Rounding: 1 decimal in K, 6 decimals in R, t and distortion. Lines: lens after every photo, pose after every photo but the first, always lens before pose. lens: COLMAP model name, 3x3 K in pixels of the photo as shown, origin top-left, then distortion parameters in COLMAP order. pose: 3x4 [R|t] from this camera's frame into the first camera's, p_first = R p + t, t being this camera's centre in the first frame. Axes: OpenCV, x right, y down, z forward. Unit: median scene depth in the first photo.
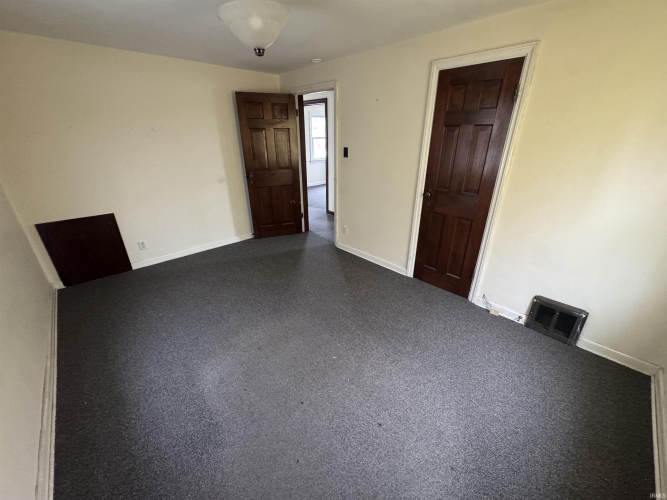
lens RADIAL K [[264.5, 0, 333.5], [0, 264.5, 250.0], [0, 0, 1]] dist [0.000361, -0.000228]
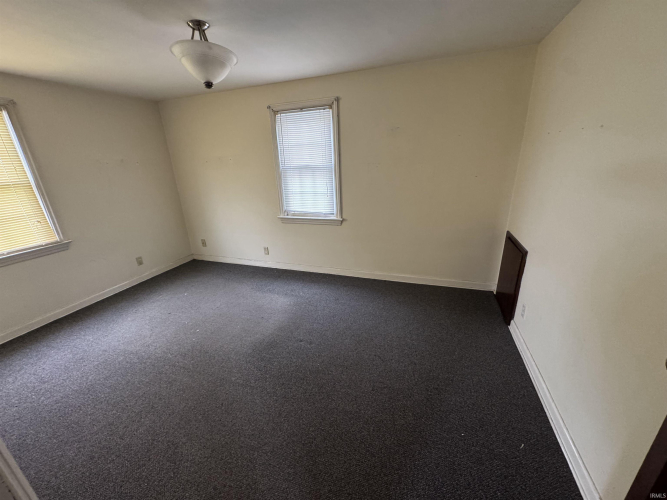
lens RADIAL K [[264.5, 0, 333.5], [0, 264.5, 250.0], [0, 0, 1]] dist [0.000361, -0.000228]
pose [[-0.888616, 0.188836, -0.417974, -0.106098], [-0.143178, 0.751557, 0.643943, -0.715551], [0.435731, 0.632063, -0.640808, 1.681096]]
